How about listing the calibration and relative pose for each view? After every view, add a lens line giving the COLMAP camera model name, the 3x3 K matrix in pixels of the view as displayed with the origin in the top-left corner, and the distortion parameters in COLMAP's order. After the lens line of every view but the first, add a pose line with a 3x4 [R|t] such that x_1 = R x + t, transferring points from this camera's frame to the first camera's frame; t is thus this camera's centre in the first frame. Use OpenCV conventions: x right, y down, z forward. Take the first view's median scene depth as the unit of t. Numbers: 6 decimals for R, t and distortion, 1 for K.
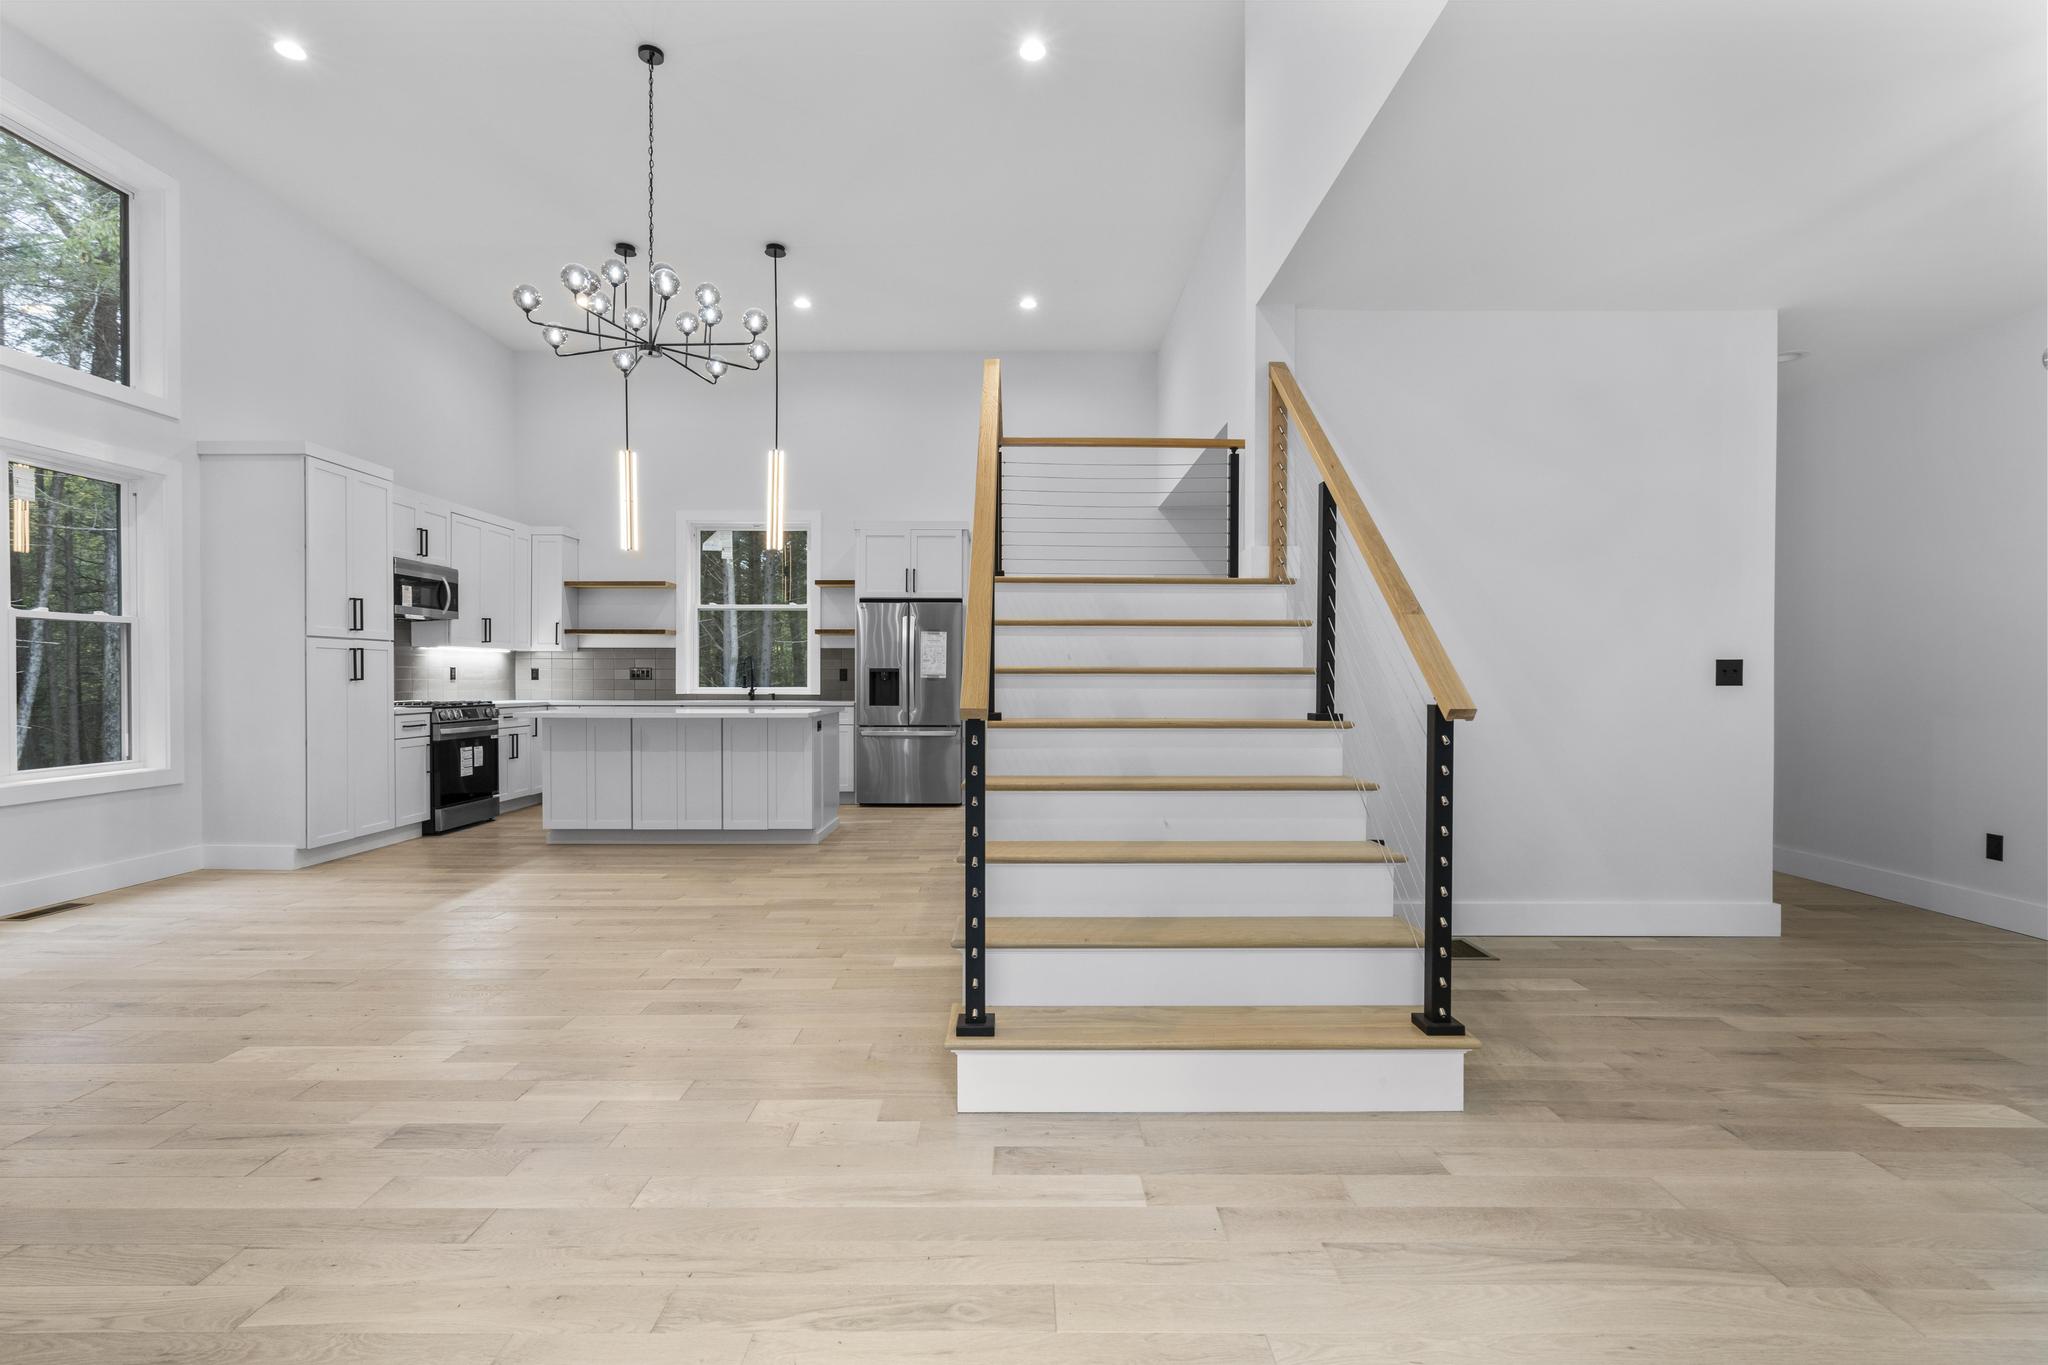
lens RADIAL K [[935.1, 0, 1027.7], [0, 935.1, 685.9], [0, 0, 1]] dist [-0.005781, 0.002368]
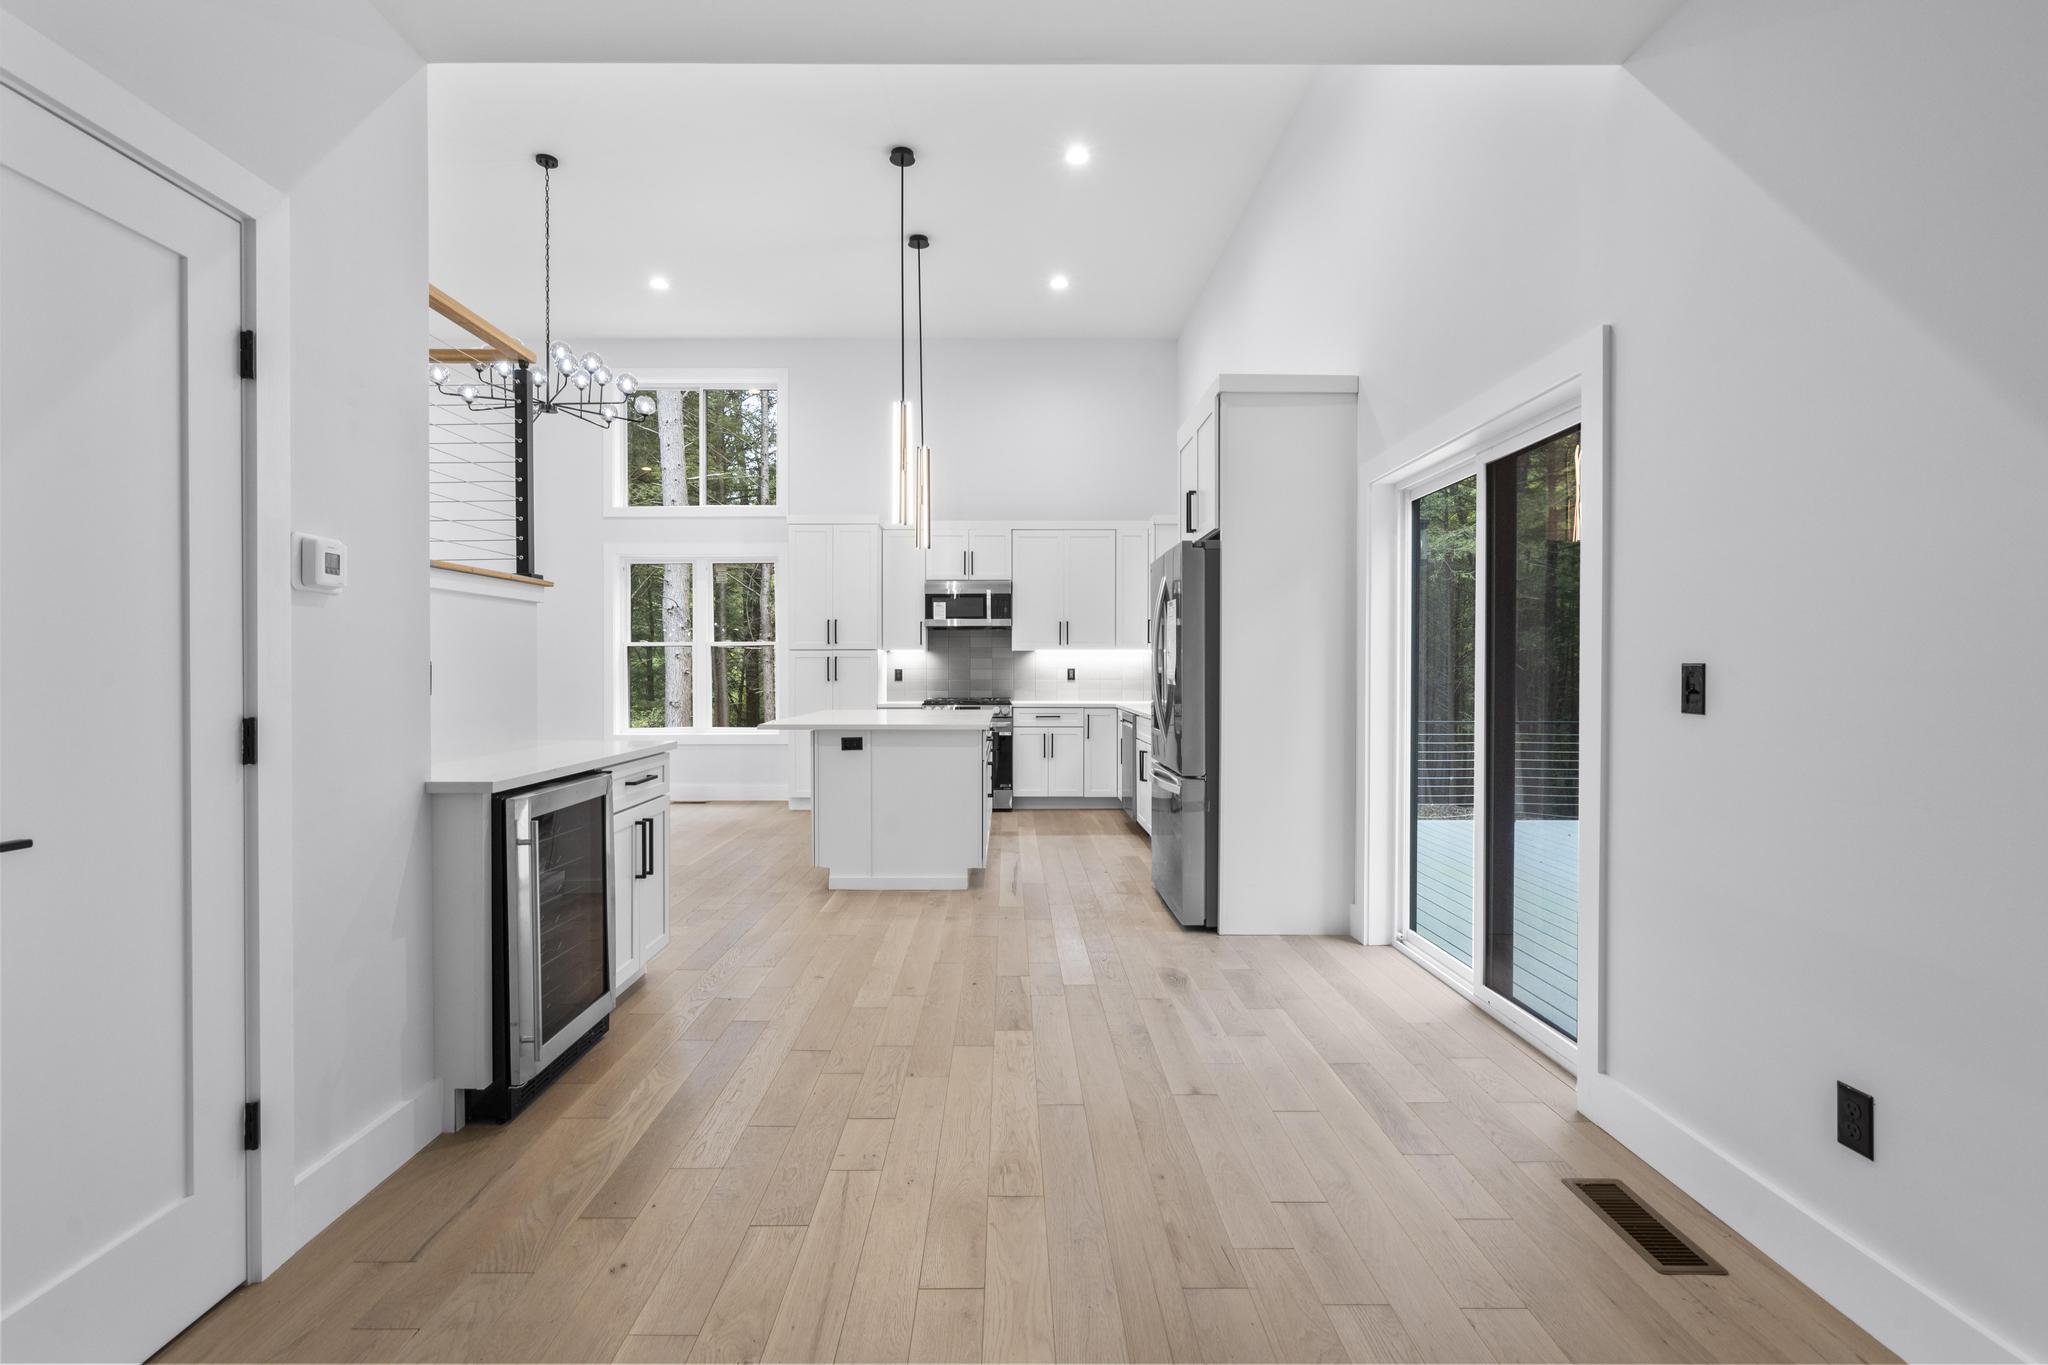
lens RADIAL K [[935.1, 0, 995.6], [0, 935.1, 667.5], [0, 0, 1]] dist [-0.005781, 0.002368]
pose [[-0.012568, -0.003657, -0.999914, 0.694302], [-0.008270, 0.999959, -0.003554, -0.023912], [0.999887, 0.008224, -0.012597, 1.379098]]
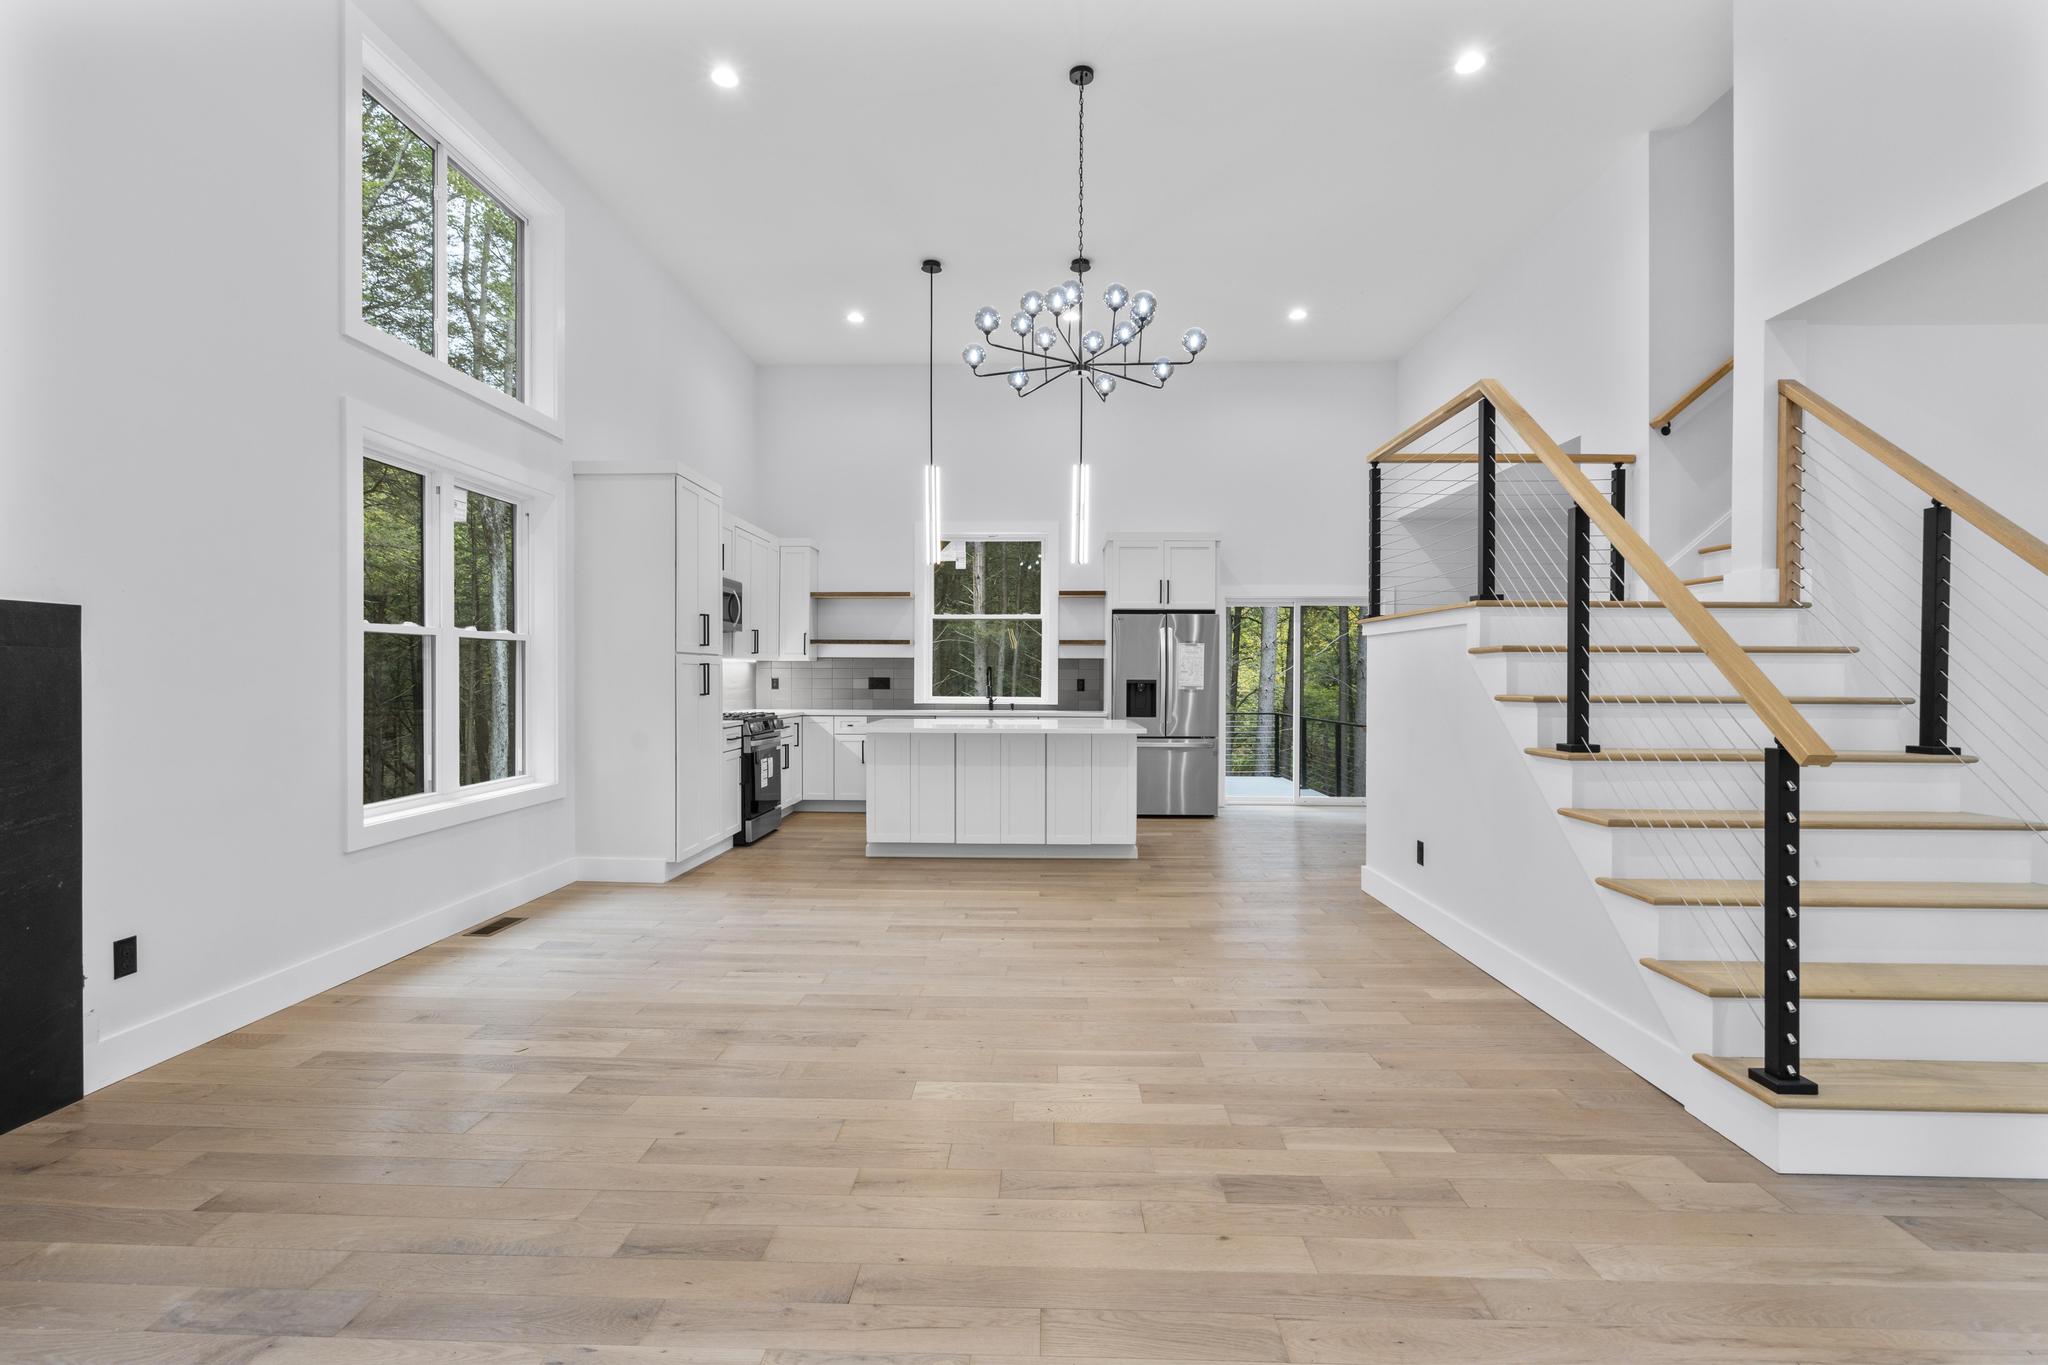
lens RADIAL K [[935.1, 0, 1016.4], [0, 935.1, 674.5], [0, 0, 1]] dist [-0.005781, 0.002368]
pose [[0.999223, 0.003097, -0.039289, -0.374296], [-0.003529, 0.999934, -0.010929, -0.019812], [0.039252, 0.011059, 0.999168, 0.002182]]
